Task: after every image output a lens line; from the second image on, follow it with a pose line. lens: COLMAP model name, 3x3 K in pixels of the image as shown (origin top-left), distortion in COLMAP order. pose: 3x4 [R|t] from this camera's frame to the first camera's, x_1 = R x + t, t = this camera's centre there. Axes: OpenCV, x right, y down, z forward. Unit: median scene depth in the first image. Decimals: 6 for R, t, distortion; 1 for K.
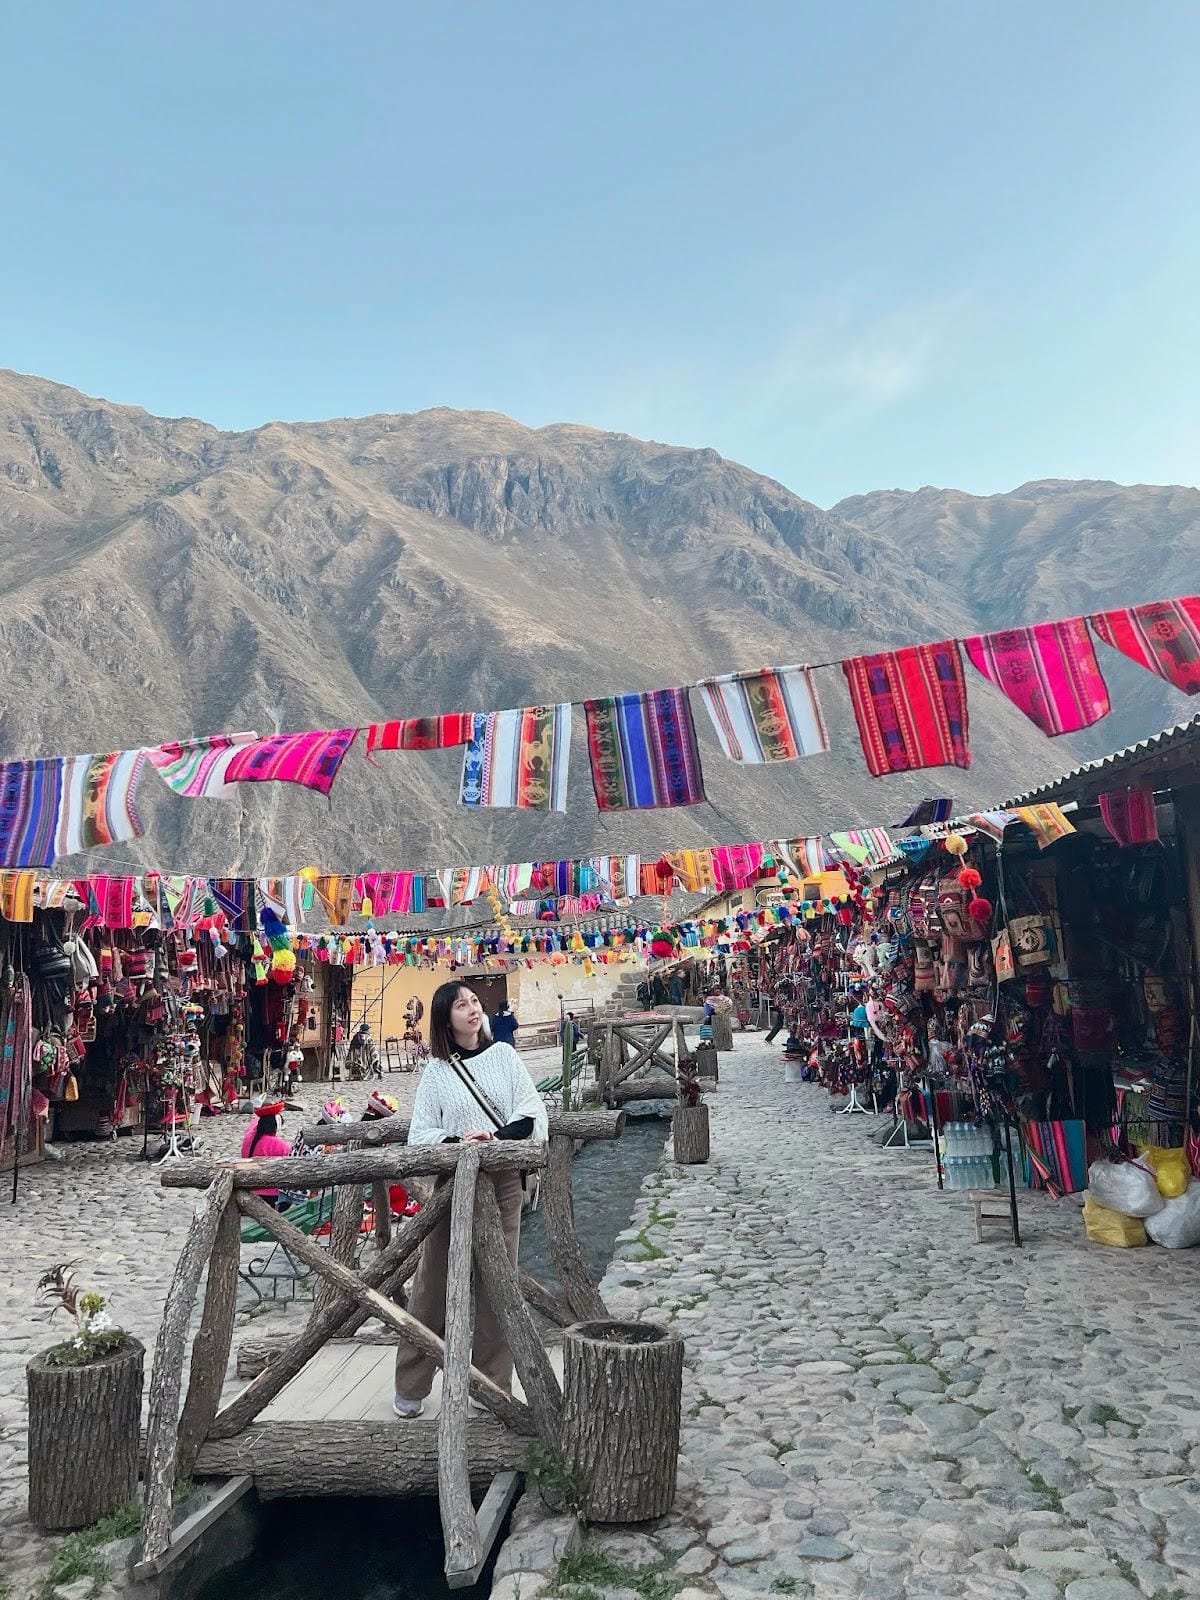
lens RADIAL K [[1181.2, 0, 585.3], [0, 1181.2, 818.7], [0, 0, 1]] dist [0.059721, -0.071386]
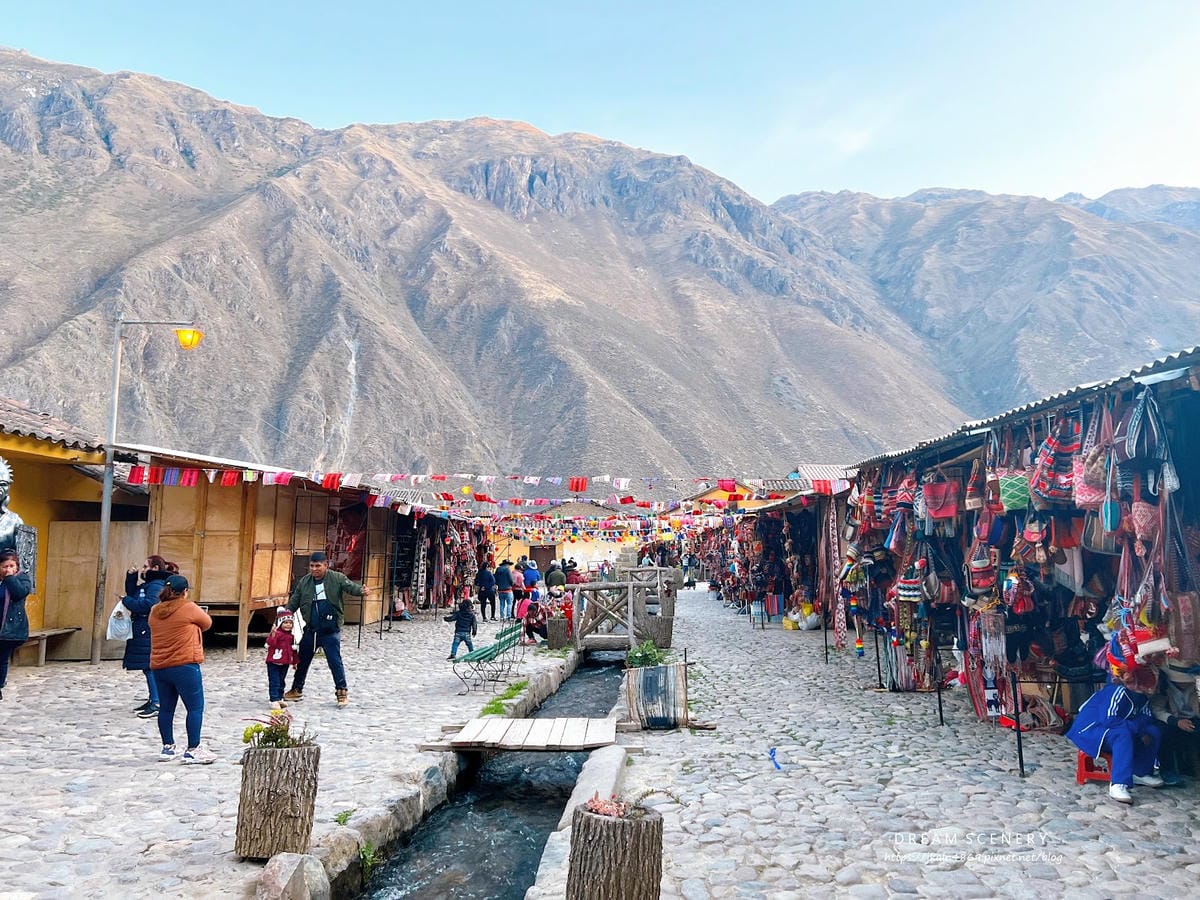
lens RADIAL K [[885.8, 0, 588.1], [0, 885.8, 449.0], [0, 0, 1]] dist [0.057981, -0.066831]
pose [[0.999389, 0.033532, 0.009822, -0.000796], [-0.033734, 0.999208, 0.021099, -0.000869], [-0.009107, -0.021418, 0.999729, -0.006577]]
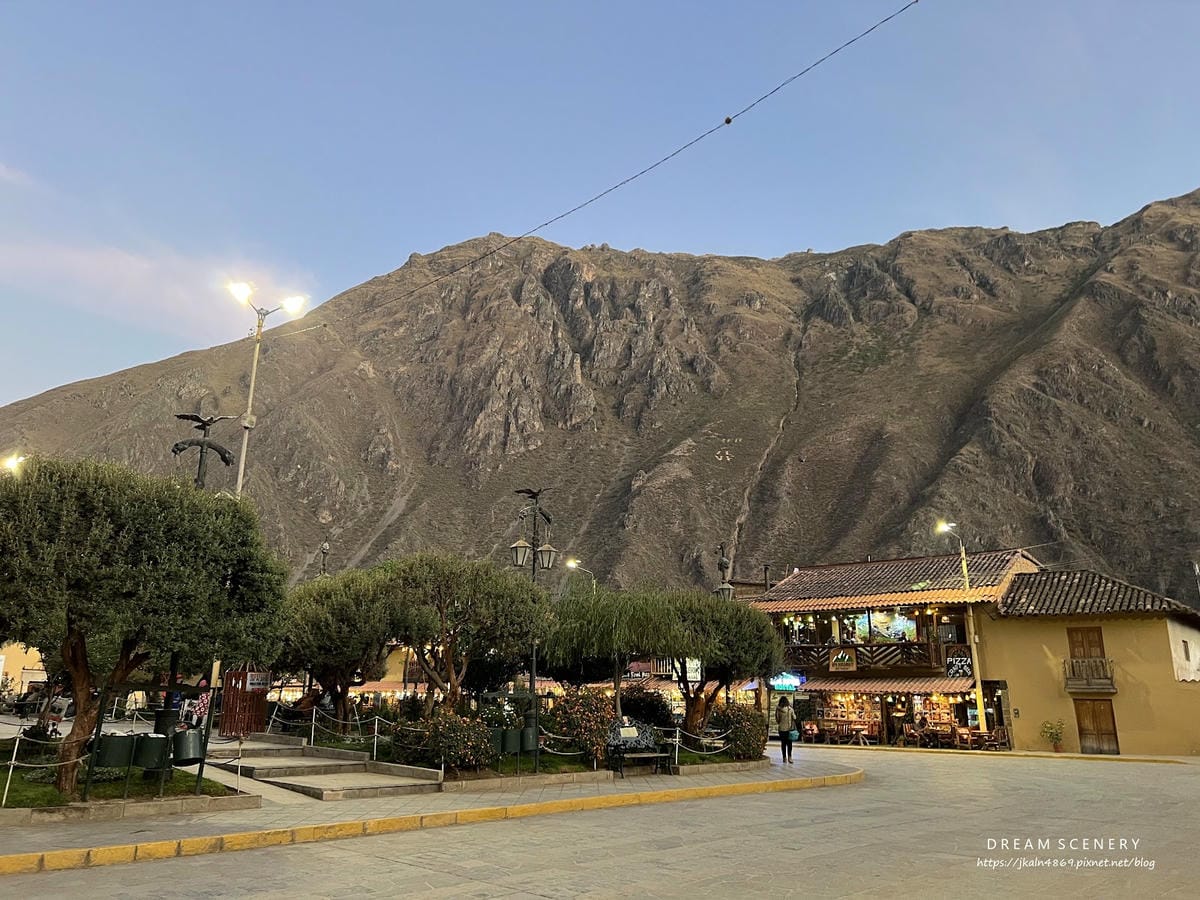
lens RADIAL K [[883.3, 0, 603.7], [0, 883.3, 456.3], [0, 0, 1]] dist [0.074838, -0.093499]
pose [[0.719152, -0.129878, -0.682607, -0.114023], [0.050131, 0.989514, -0.135457, 0.004618], [0.693042, 0.063194, 0.718122, 0.025427]]
